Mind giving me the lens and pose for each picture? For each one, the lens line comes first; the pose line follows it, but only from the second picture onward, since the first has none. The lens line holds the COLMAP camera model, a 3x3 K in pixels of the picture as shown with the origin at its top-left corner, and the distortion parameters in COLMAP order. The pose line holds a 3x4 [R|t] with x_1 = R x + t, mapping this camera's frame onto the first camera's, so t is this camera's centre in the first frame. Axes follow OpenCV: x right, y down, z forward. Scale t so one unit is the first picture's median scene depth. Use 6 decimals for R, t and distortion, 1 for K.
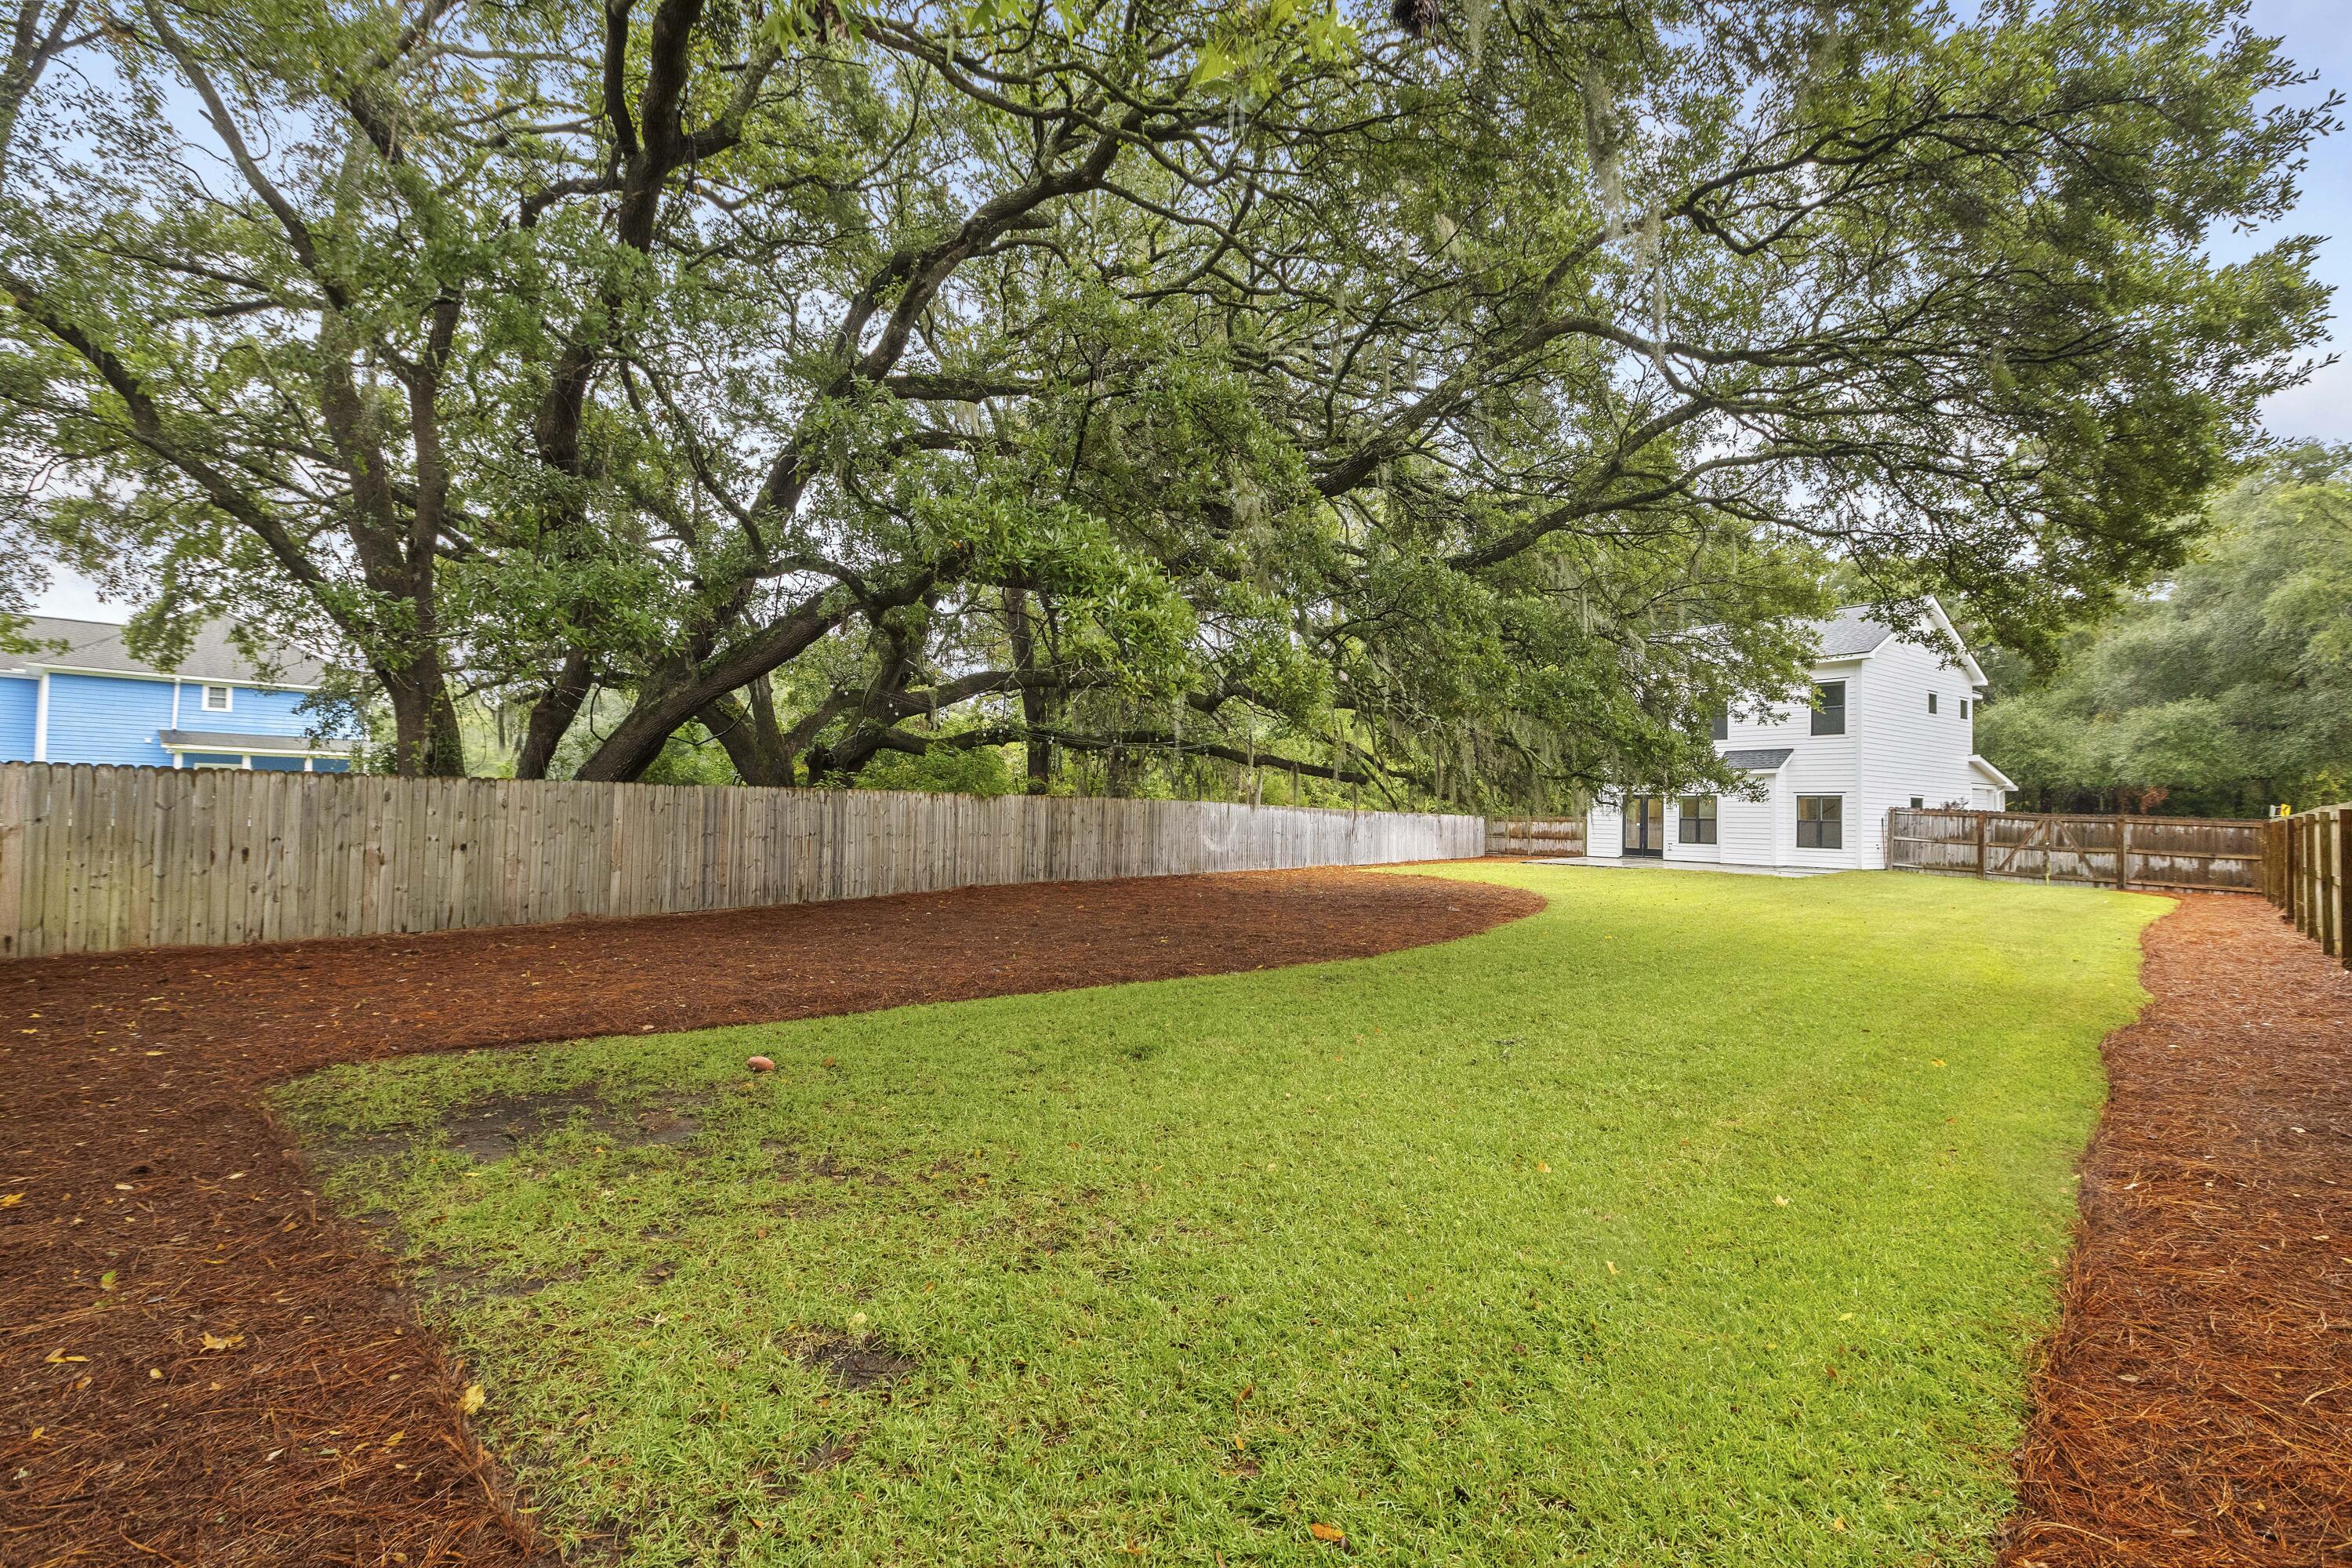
lens RADIAL K [[1075.4, 0, 1166.9], [0, 1075.4, 765.3], [0, 0, 1]] dist [0.001018, -0.001576]
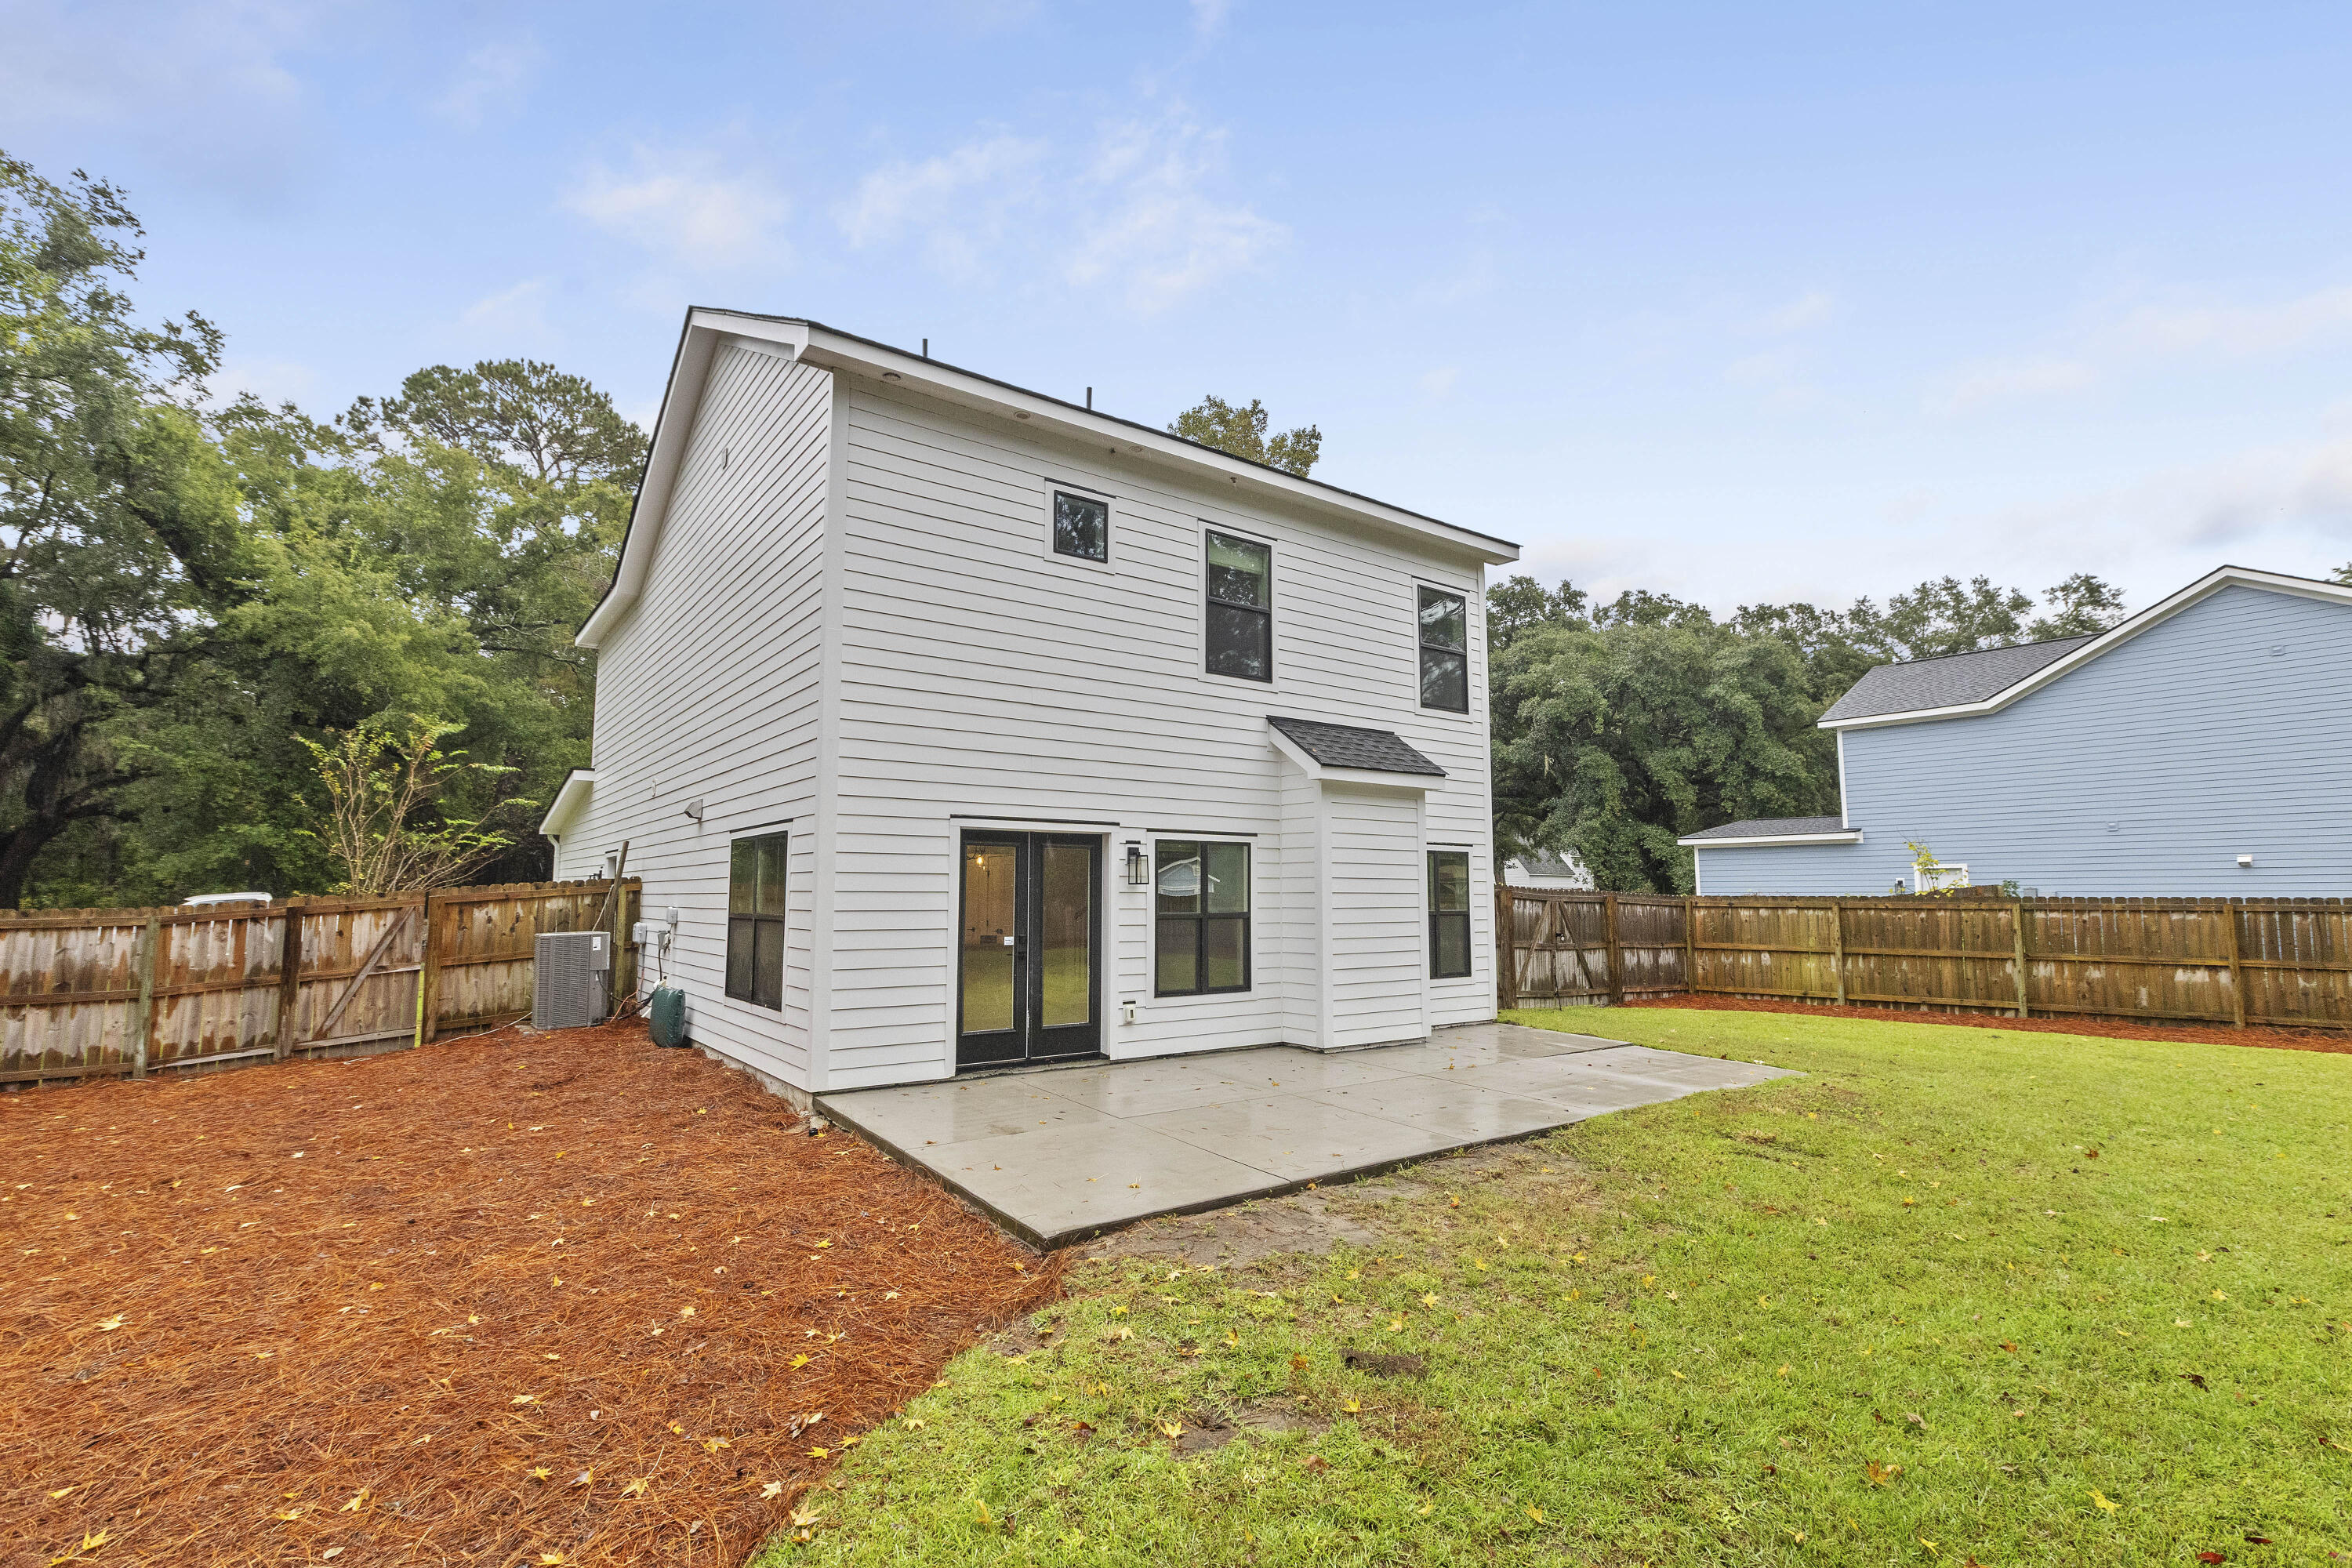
lens RADIAL K [[1075.4, 0, 1174.1], [0, 1075.4, 765.6], [0, 0, 1]] dist [0.001018, -0.001576]
pose [[-0.023264, 0.097858, 0.994928, 0.194568], [-0.046774, 0.994001, -0.098860, 0.042147], [-0.998635, -0.048836, -0.018548, 1.134344]]
